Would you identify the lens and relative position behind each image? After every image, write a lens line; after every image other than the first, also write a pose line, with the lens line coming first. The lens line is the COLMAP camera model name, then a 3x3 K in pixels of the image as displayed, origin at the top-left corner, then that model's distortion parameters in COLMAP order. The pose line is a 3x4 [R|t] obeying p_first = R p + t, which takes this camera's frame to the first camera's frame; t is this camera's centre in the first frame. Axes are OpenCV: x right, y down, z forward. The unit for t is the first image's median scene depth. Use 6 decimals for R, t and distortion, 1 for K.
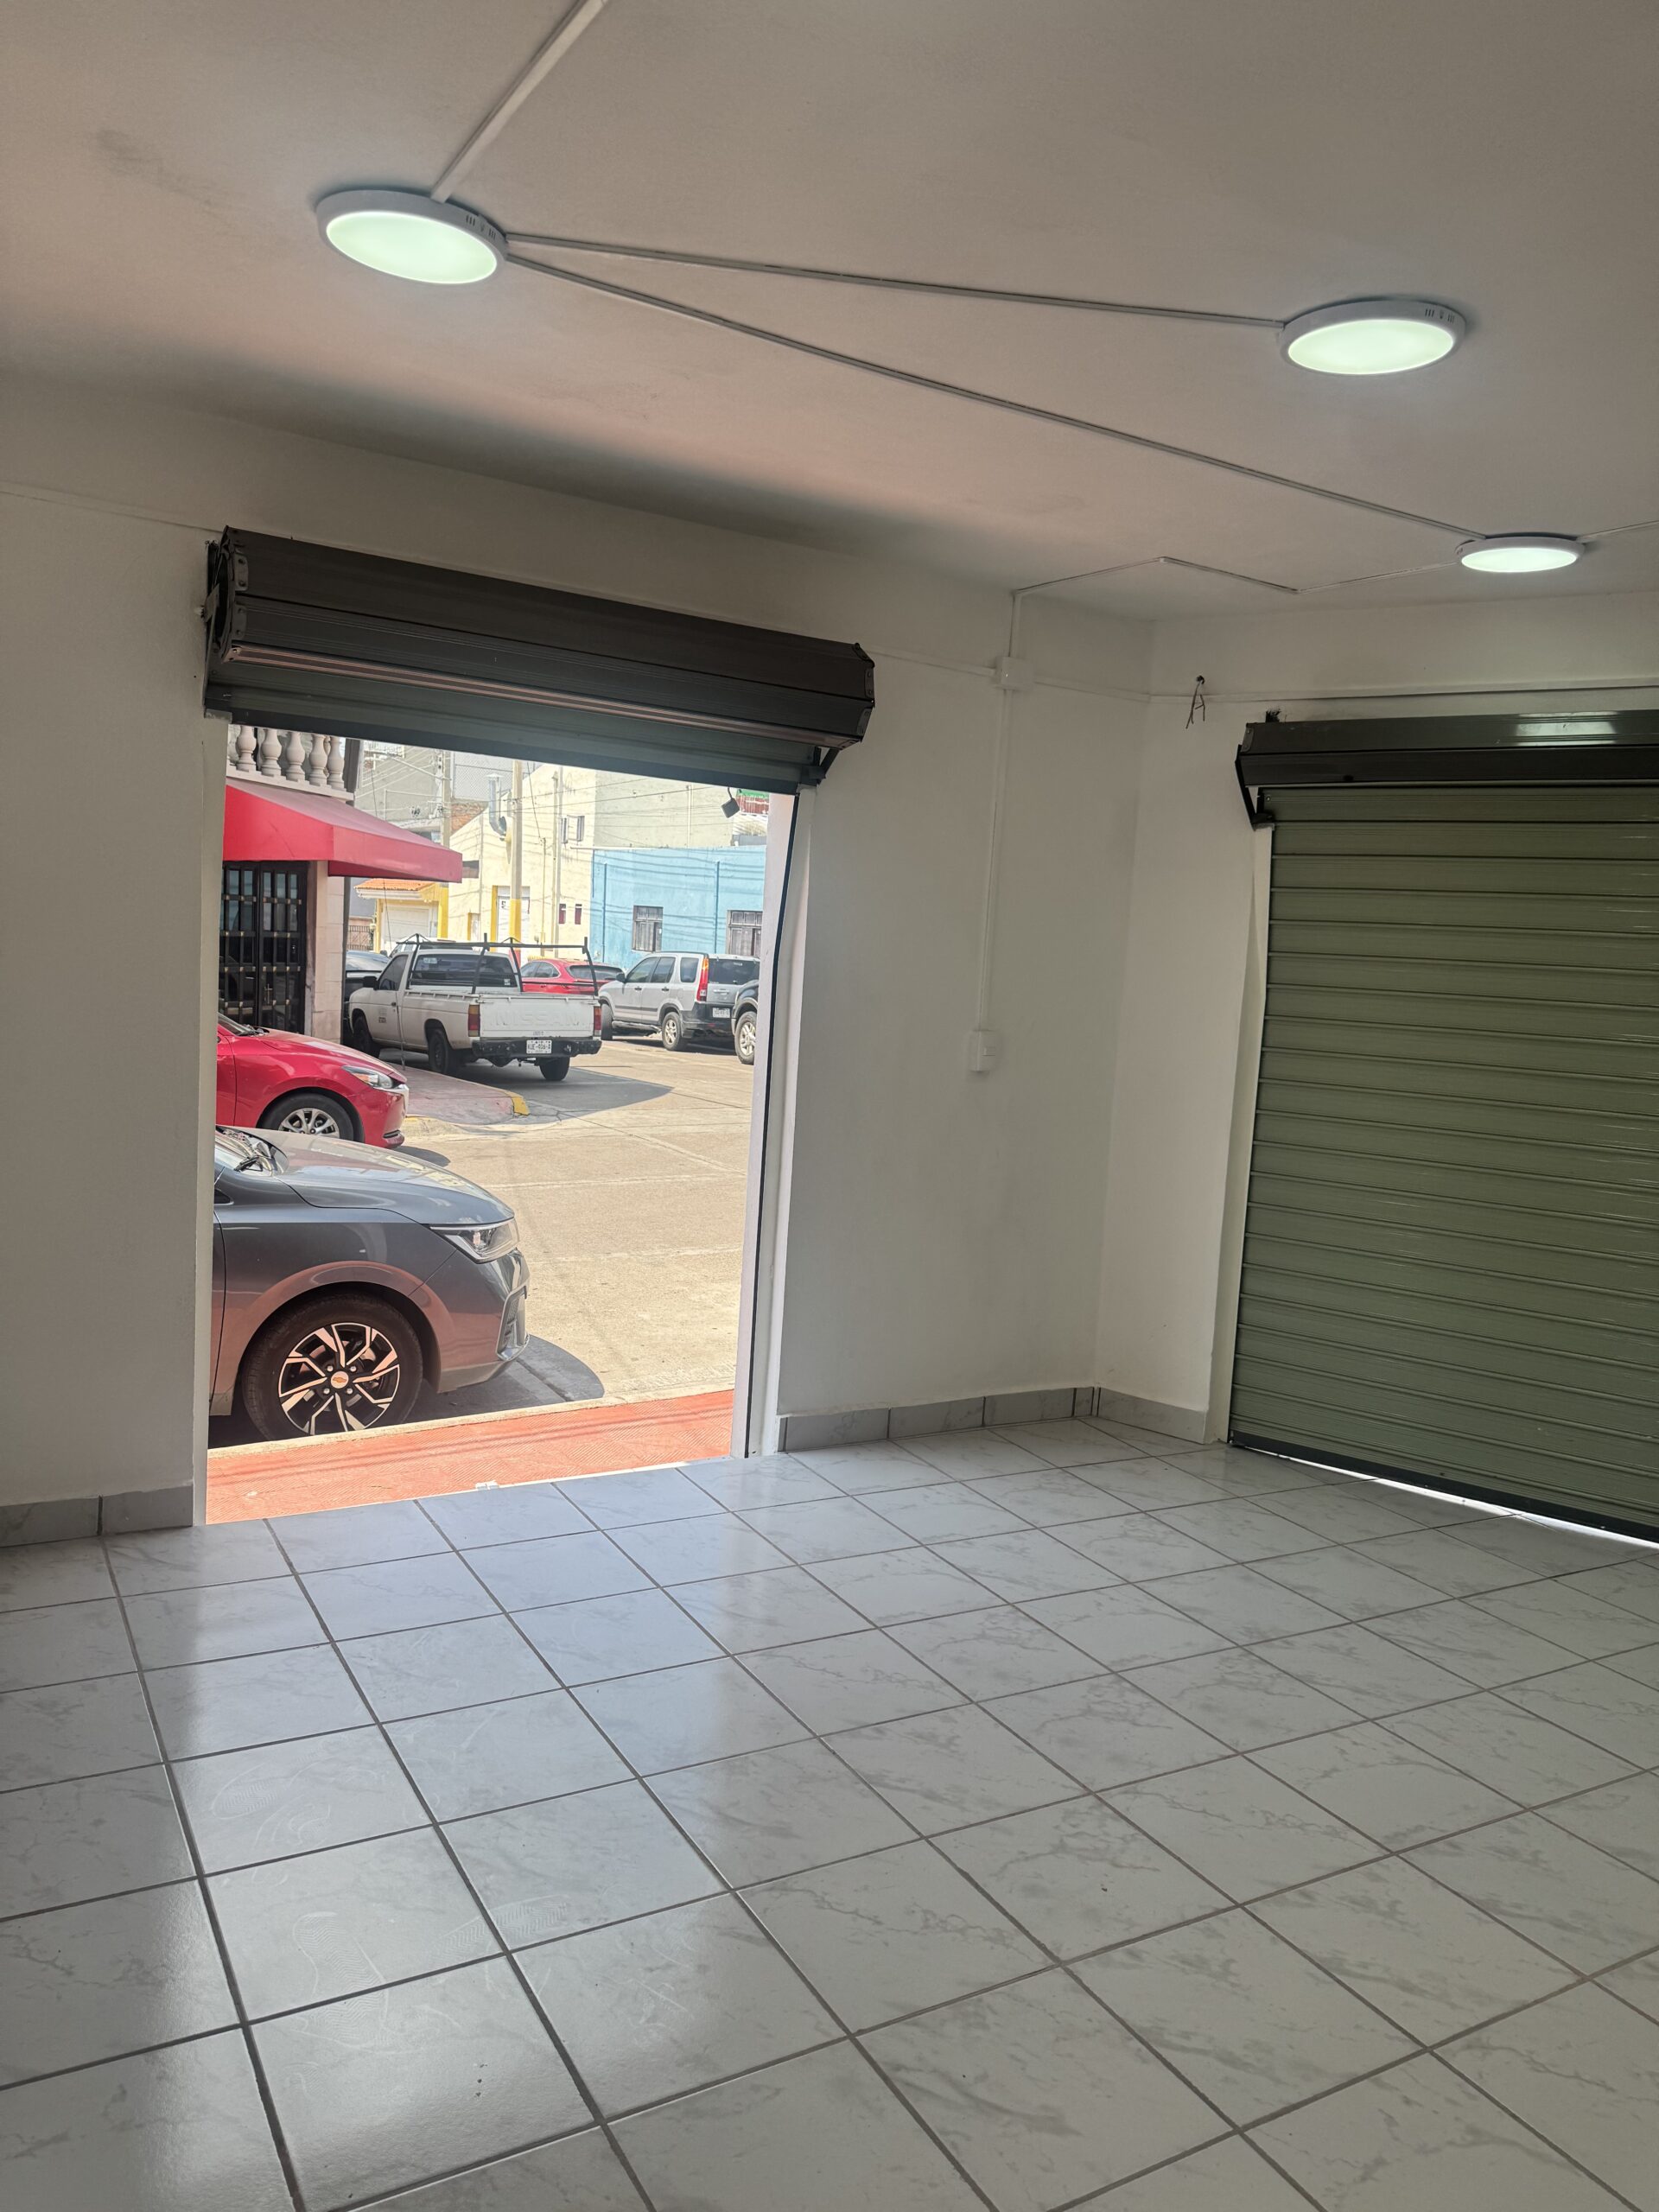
lens RADIAL K [[1565.3, 0, 840.7], [0, 1565.3, 1095.5], [0, 0, 1]] dist [0.148151, -0.287668]
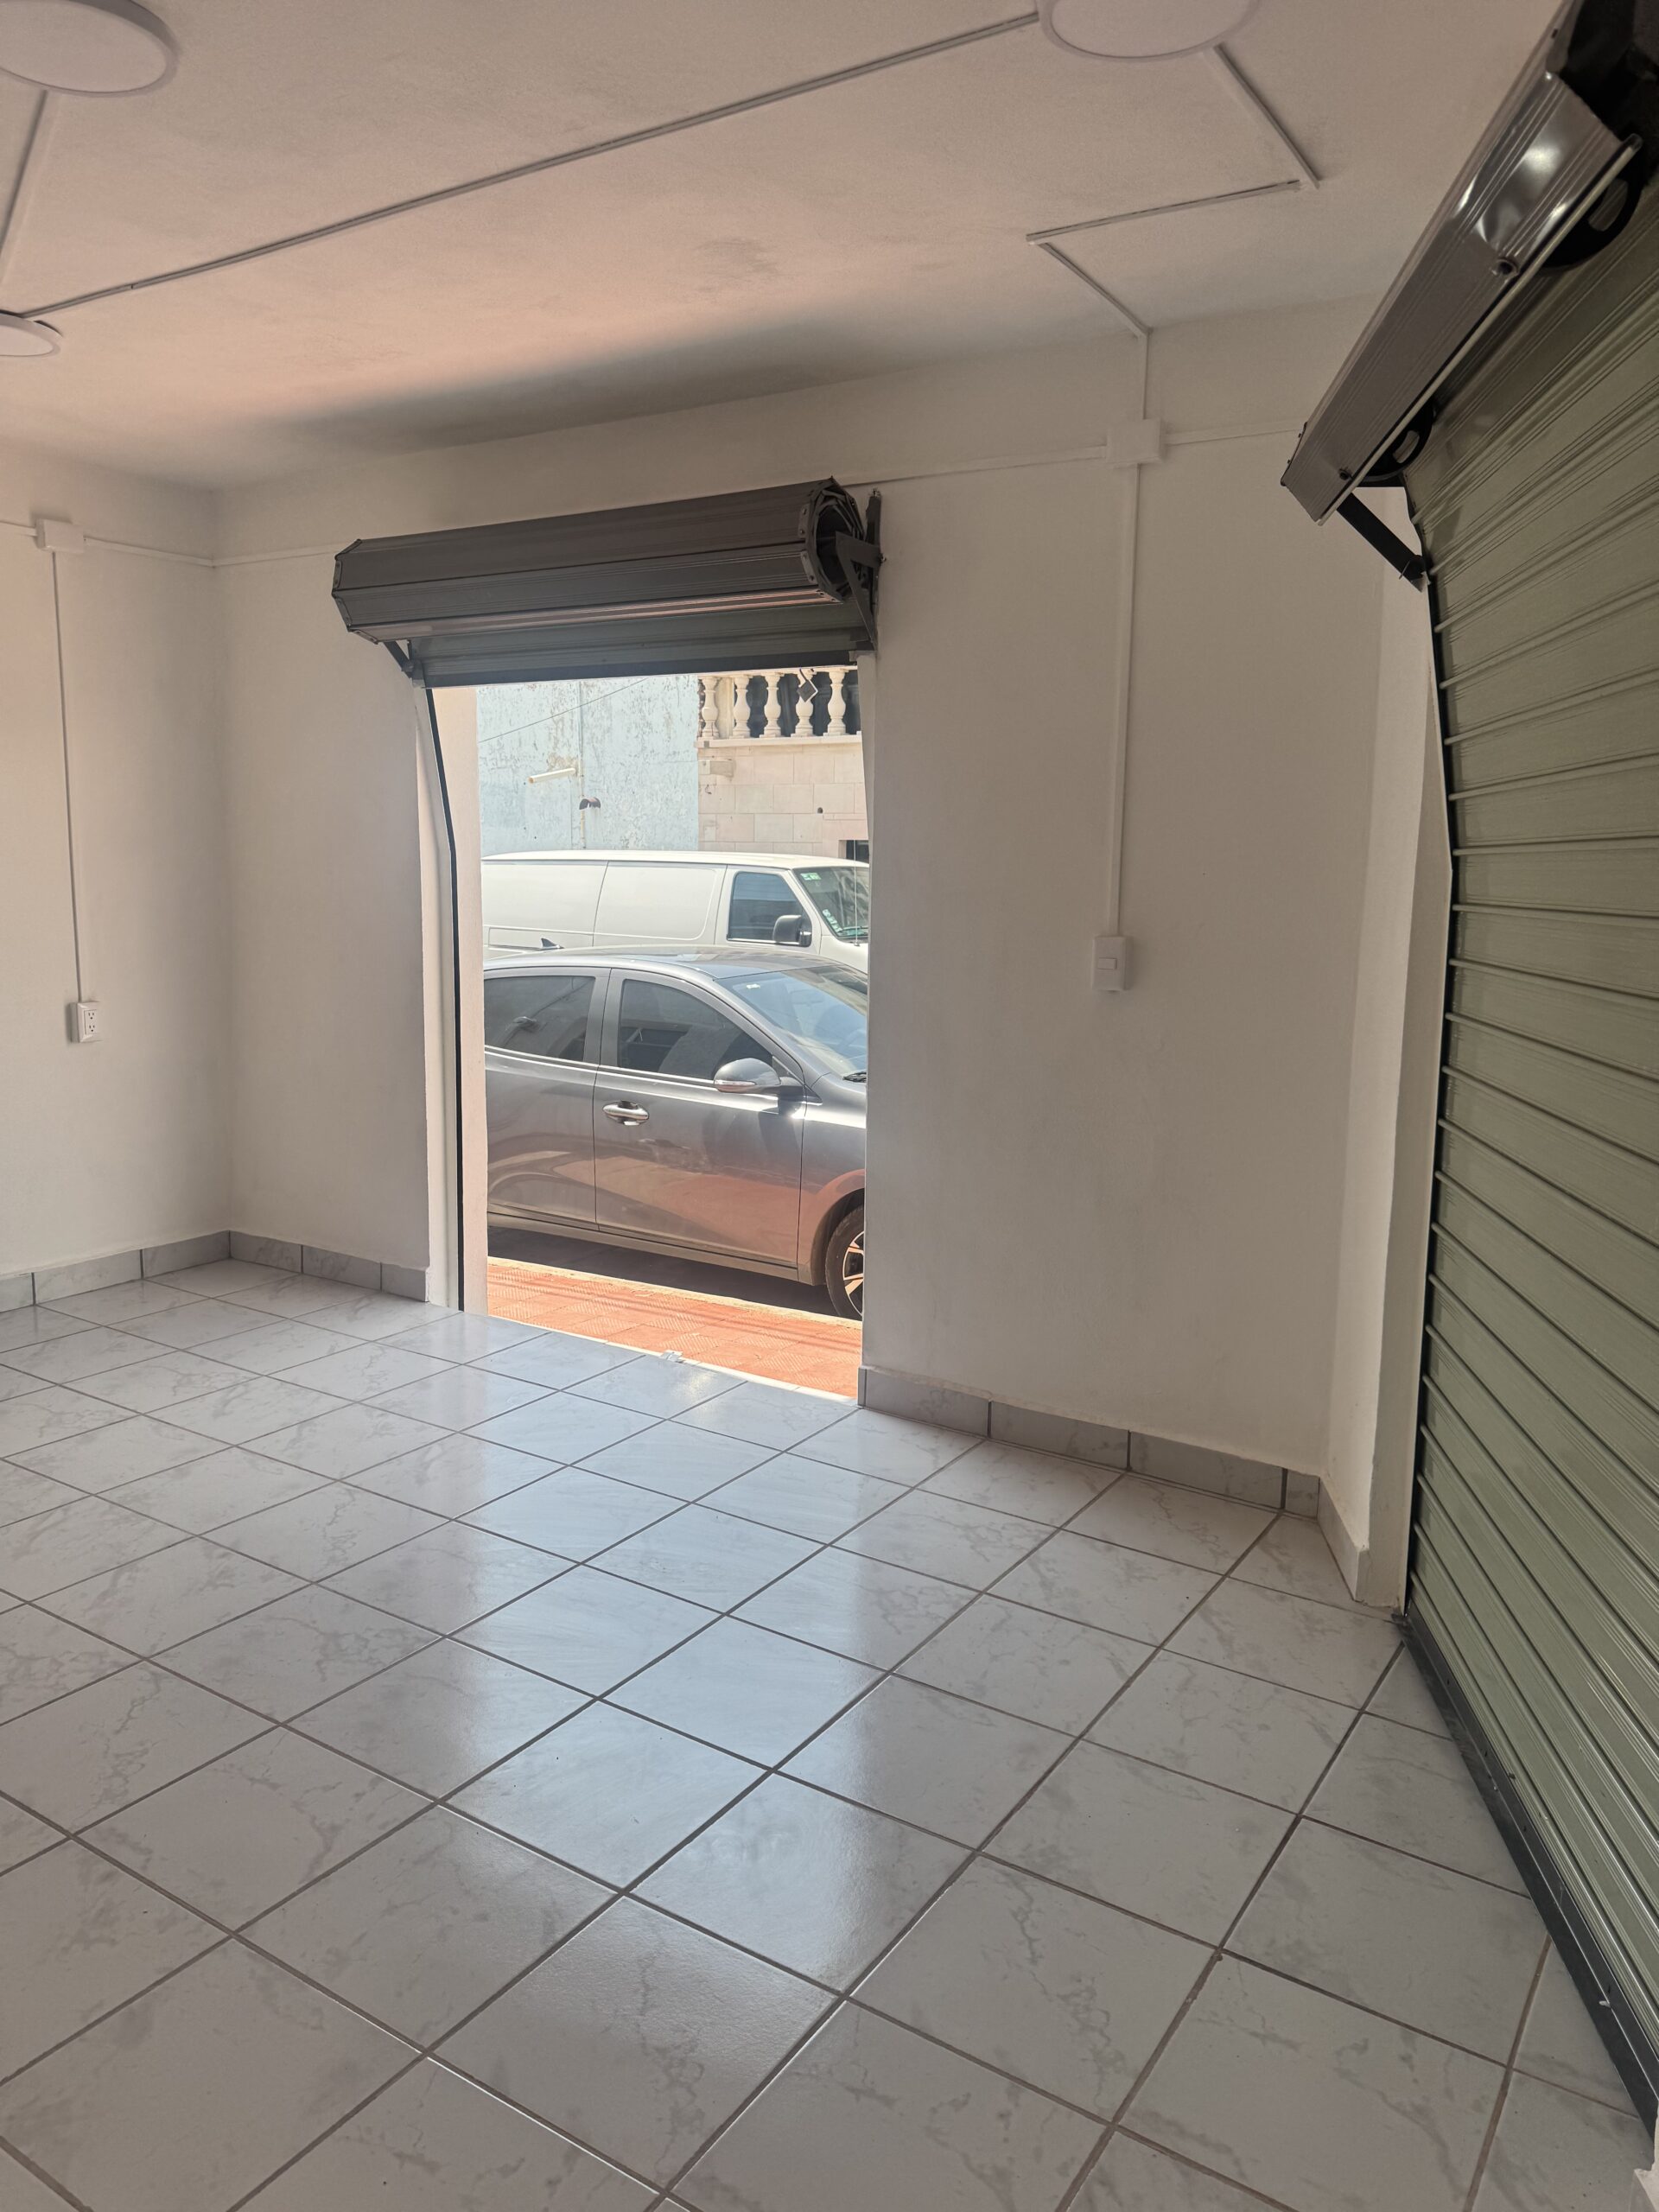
lens RADIAL K [[1584.2, 0, 824.8], [0, 1584.2, 1113.2], [0, 0, 1]] dist [0.003392, 0.000322]
pose [[0.442312, 0.086764, -0.892654, 0.745458], [-0.071369, 0.995558, 0.061402, 0.005516], [0.894017, 0.036549, 0.446540, 0.574112]]
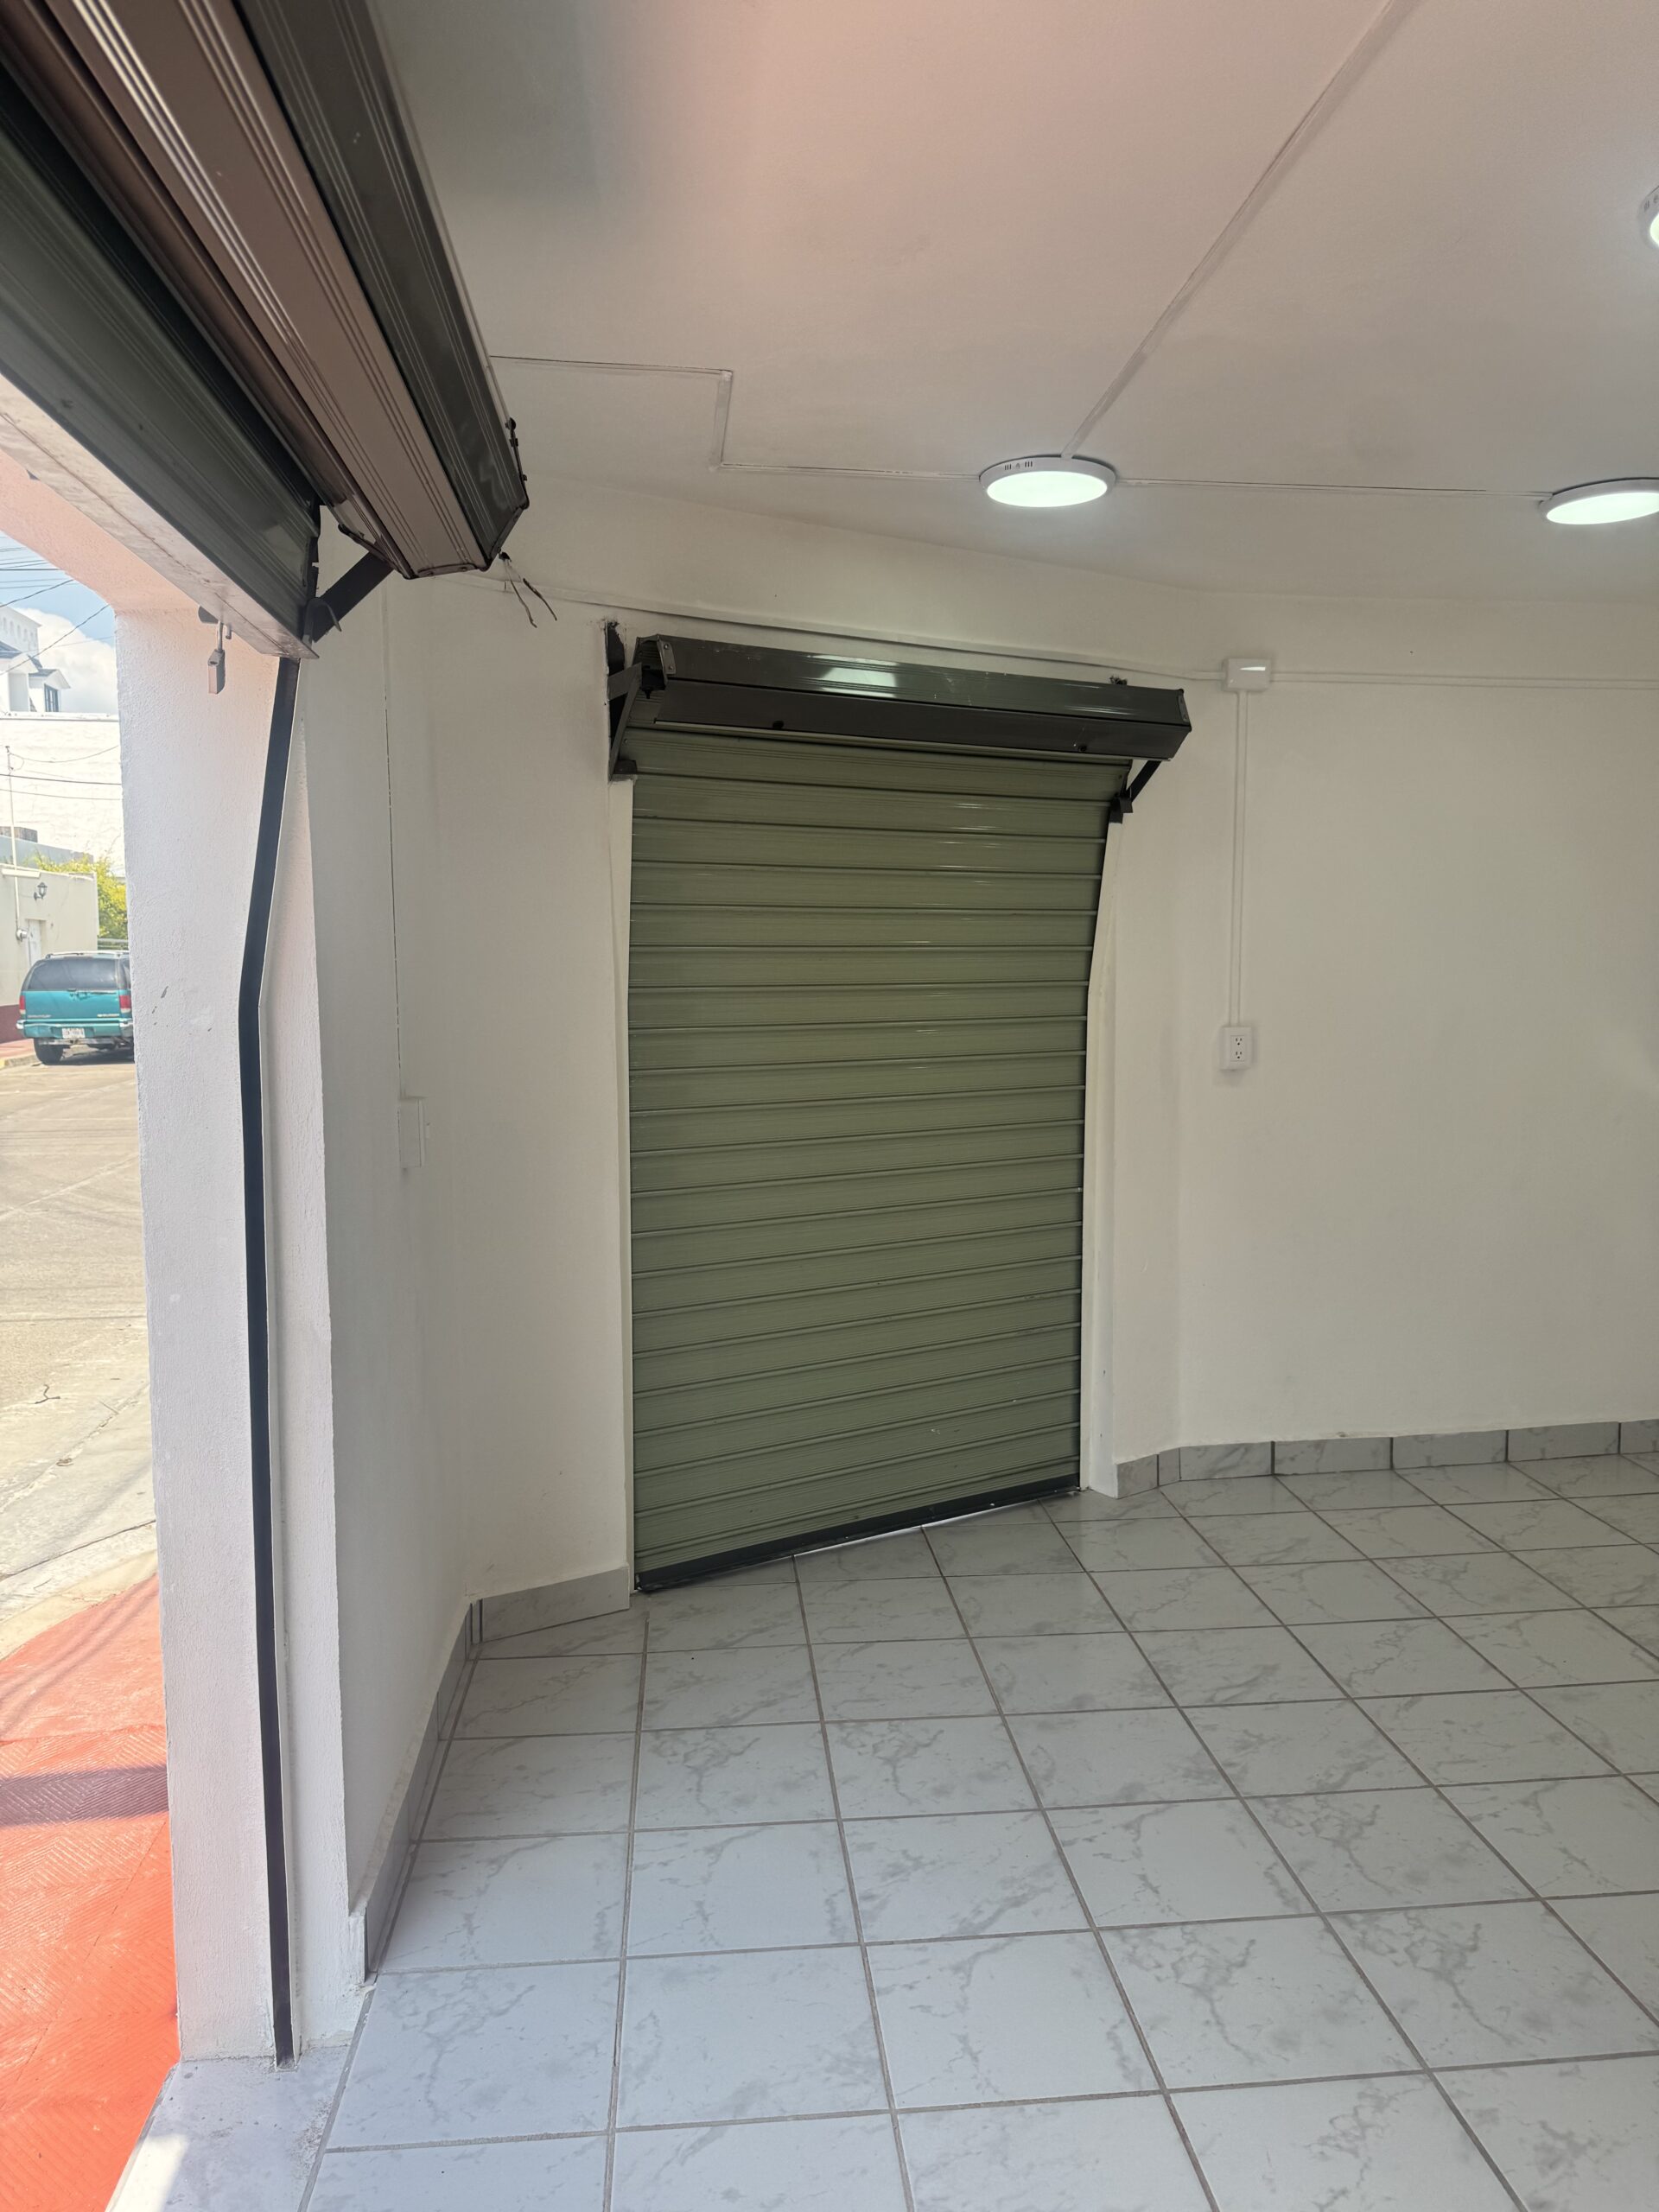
lens RADIAL K [[1594.3, 0, 818.4], [0, 1594.3, 1114.4], [0, 0, 1]] dist [-0.005392, -0.003170]
pose [[0.433452, -0.167086, 0.885551, -0.392690], [0.126851, 0.984190, 0.123608, -0.099133], [-0.892204, 0.058755, 0.447795, 0.622204]]
